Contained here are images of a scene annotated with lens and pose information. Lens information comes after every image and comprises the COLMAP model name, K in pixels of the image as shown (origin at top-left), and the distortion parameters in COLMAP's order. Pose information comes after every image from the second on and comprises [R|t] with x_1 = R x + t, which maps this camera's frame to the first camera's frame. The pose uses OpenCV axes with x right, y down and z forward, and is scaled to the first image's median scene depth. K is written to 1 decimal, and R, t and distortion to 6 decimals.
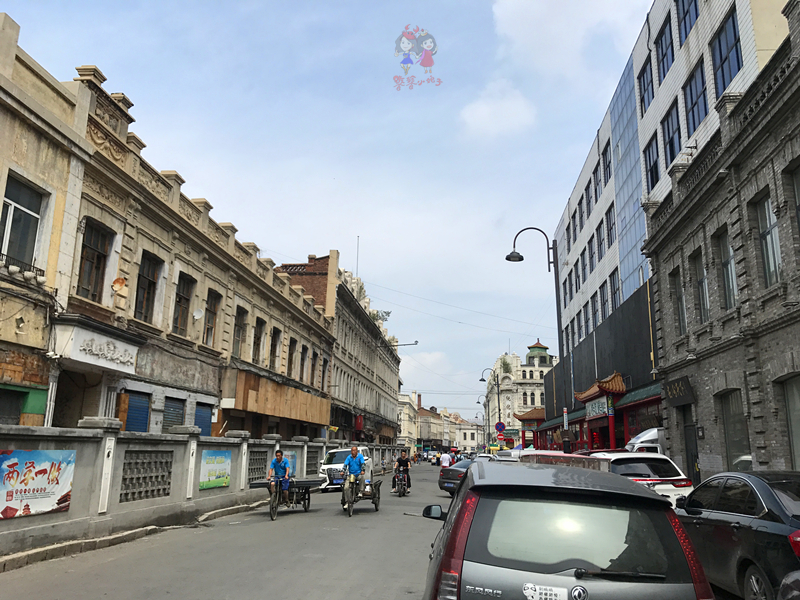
lens RADIAL K [[649.4, 0, 399.4], [0, 649.4, 299.3], [0, 0, 1]] dist [0.005675, 0.000935]
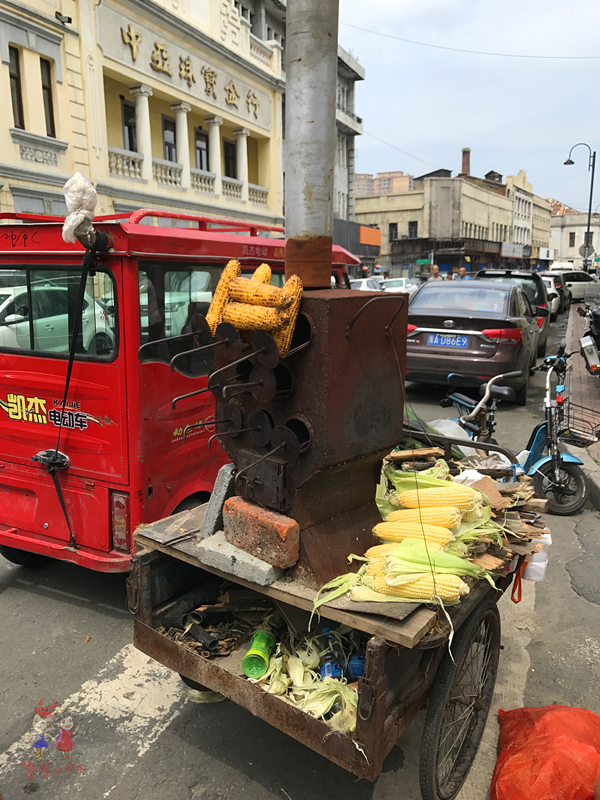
lens RADIAL K [[649.4, 0, 299.0], [0, 649.4, 398.5], [0, 0, 1]] dist [0.005675, 0.000935]
pose [[0.951081, 0.018499, -0.308387, 0.066213], [0.106866, 0.916885, 0.384581, 0.123506], [0.289870, -0.398724, 0.870055, 0.516749]]
